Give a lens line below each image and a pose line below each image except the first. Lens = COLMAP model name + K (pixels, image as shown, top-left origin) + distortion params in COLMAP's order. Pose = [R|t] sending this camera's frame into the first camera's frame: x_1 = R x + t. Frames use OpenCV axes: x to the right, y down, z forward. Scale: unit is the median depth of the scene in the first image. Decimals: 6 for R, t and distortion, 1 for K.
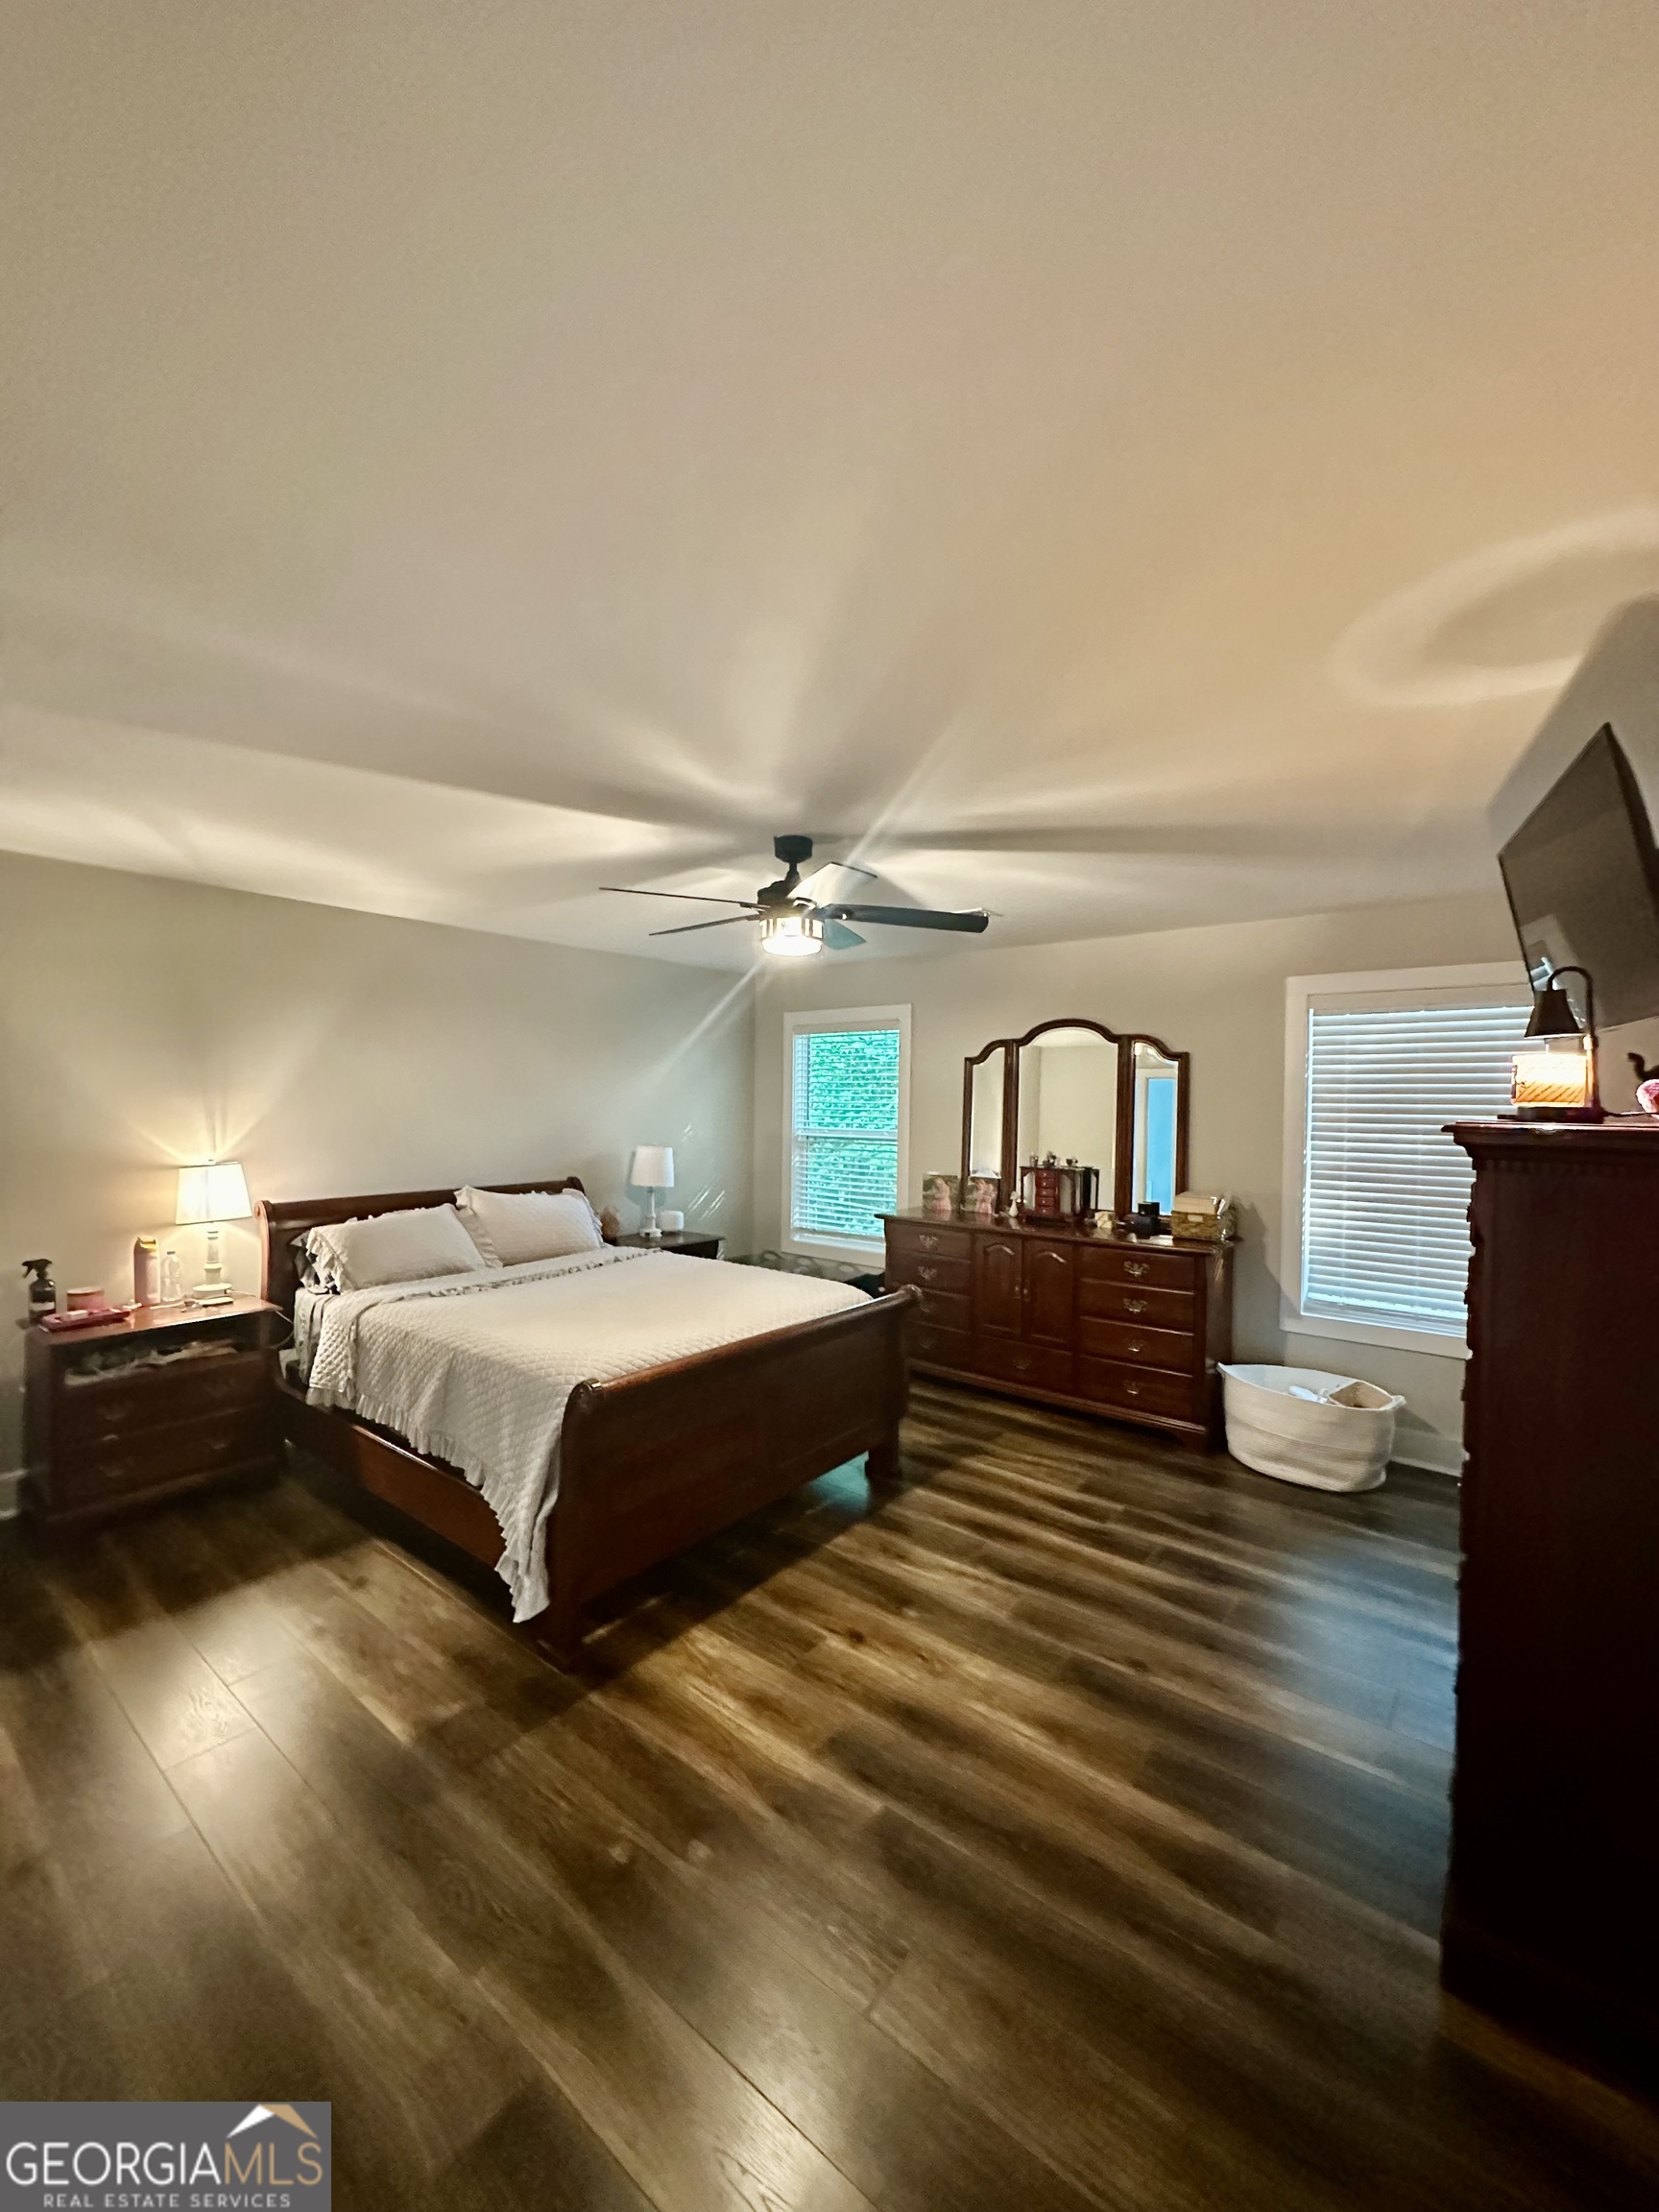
lens RADIAL K [[881.6, 0, 841.8], [0, 881.6, 1105.8], [0, 0, 1]] dist [-0.004665, 0.001340]
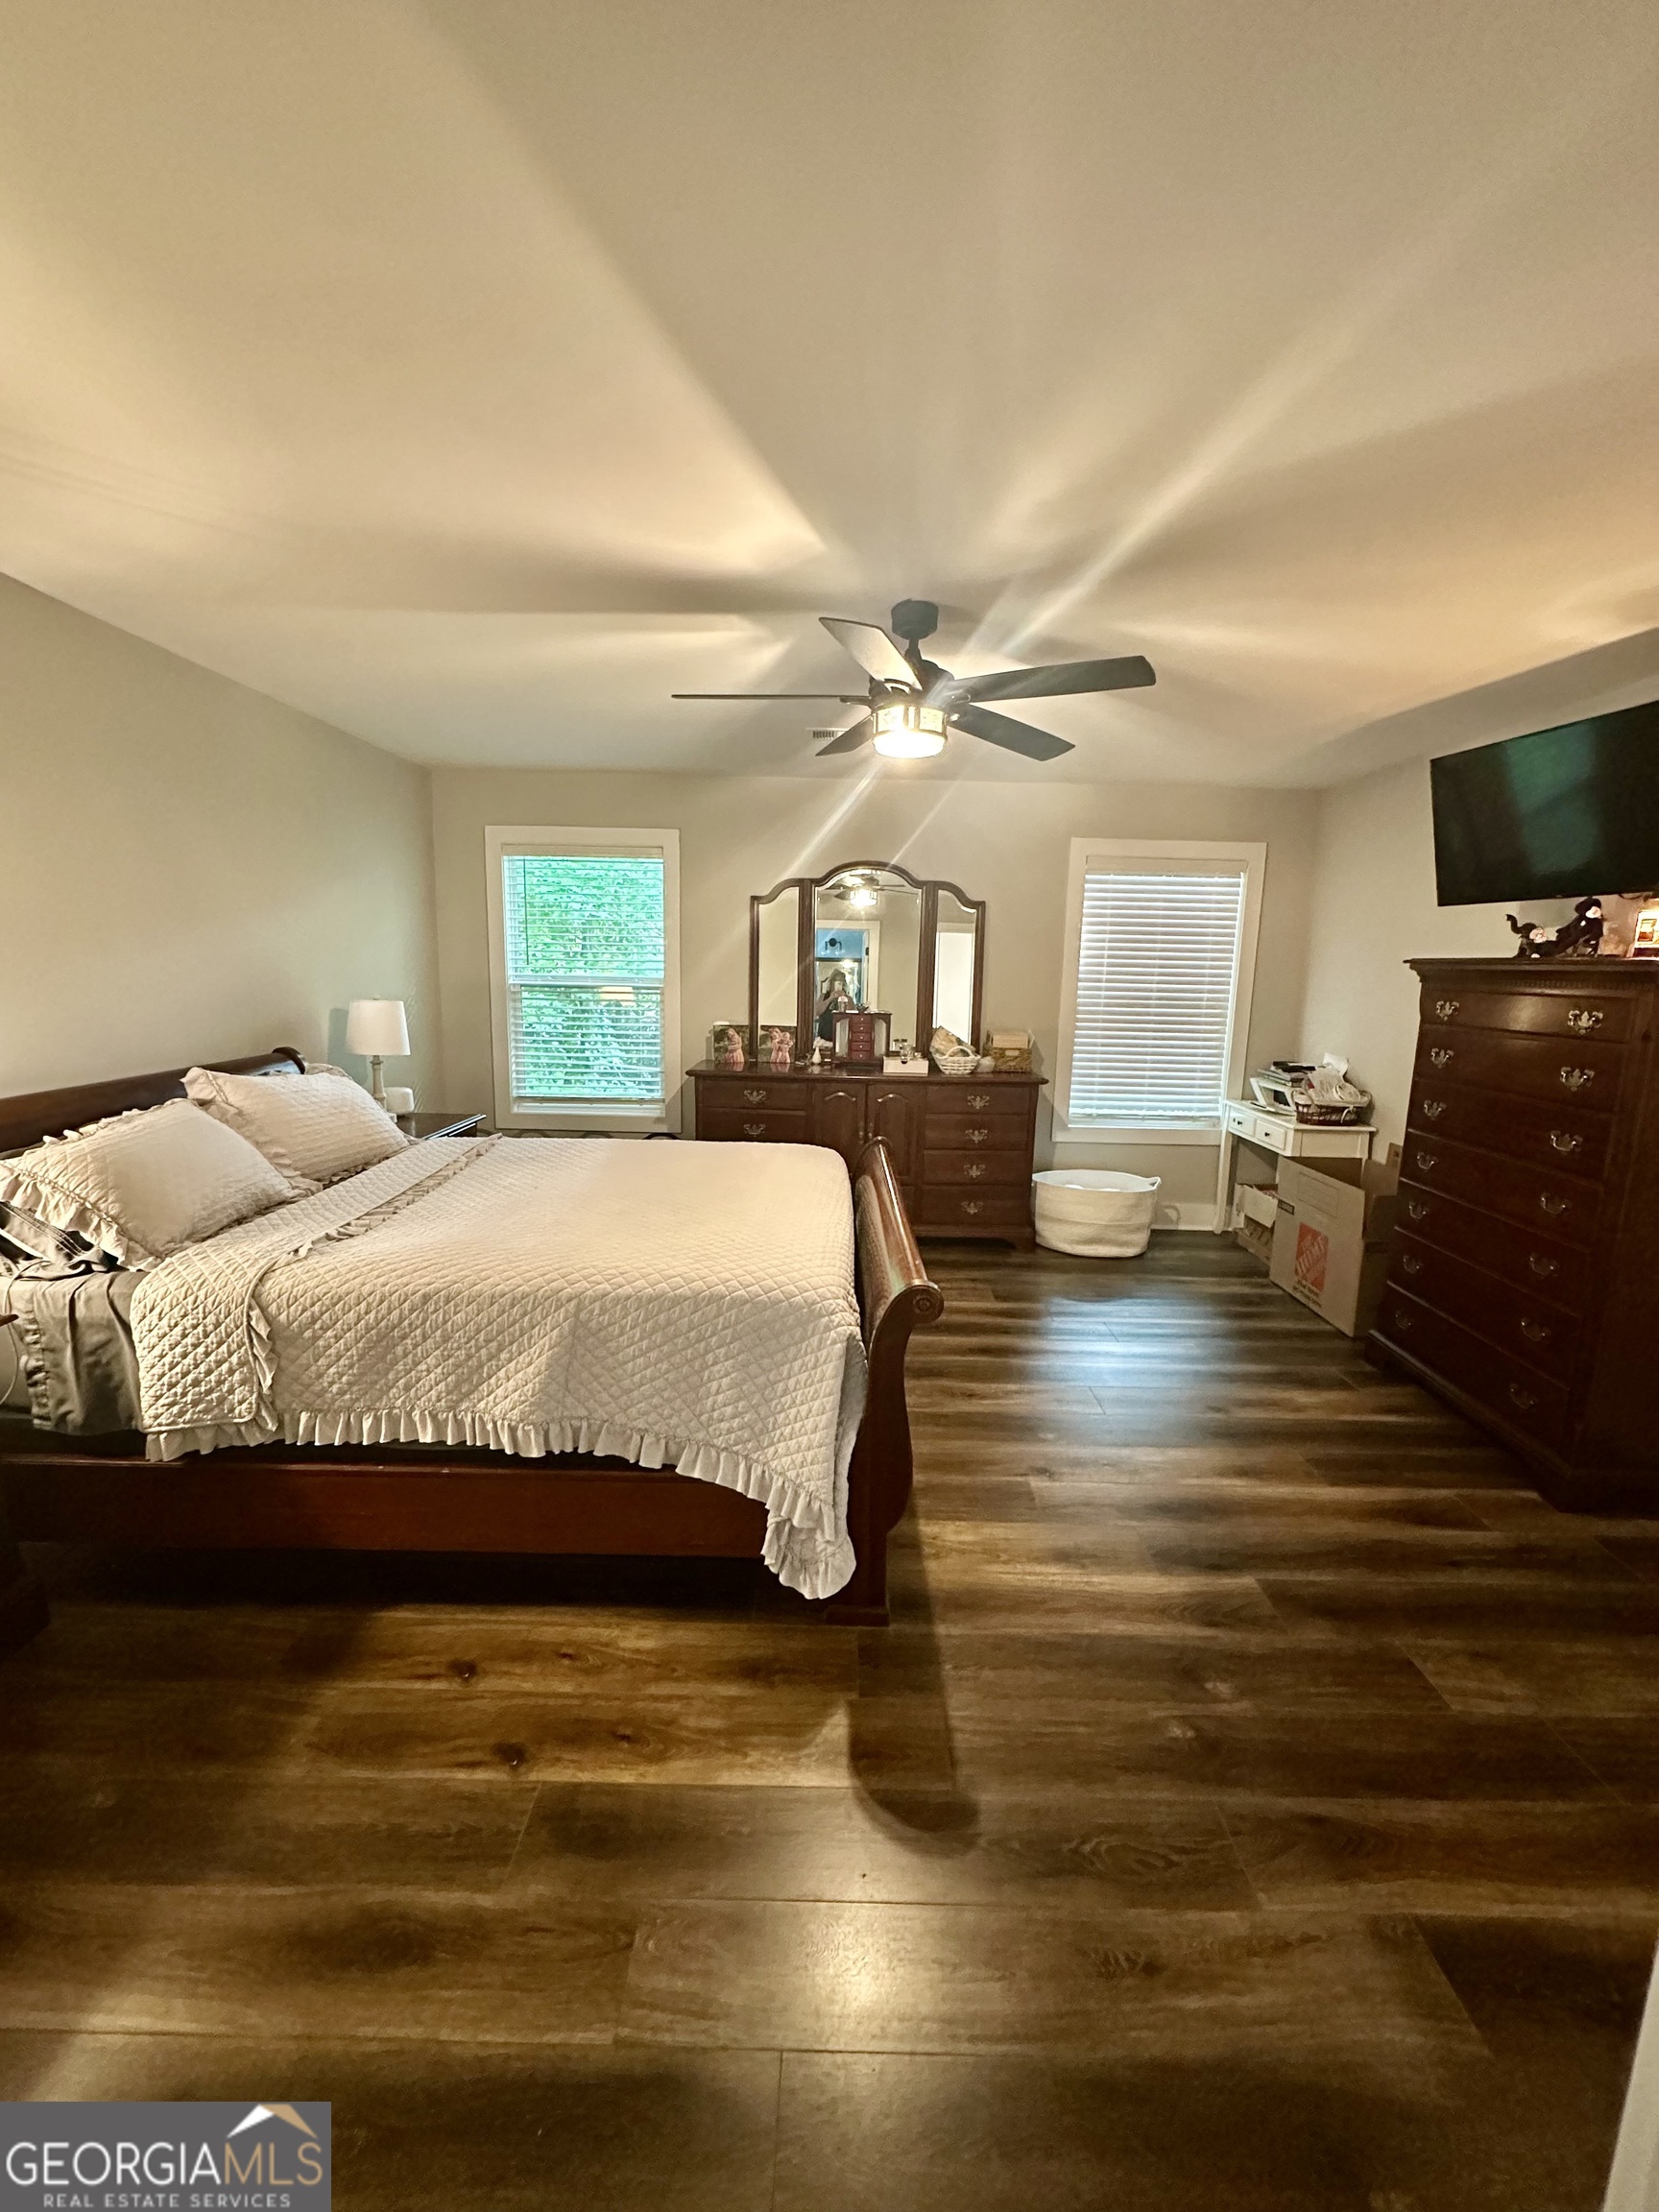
lens RADIAL K [[881.6, 0, 828.7], [0, 881.6, 1107.2], [0, 0, 1]] dist [-0.004665, 0.001340]
pose [[0.784919, -0.093497, 0.612503, -0.511511], [-0.010081, 0.986491, 0.163504, 0.015512], [-0.619516, -0.134512, 0.773373, 0.282373]]
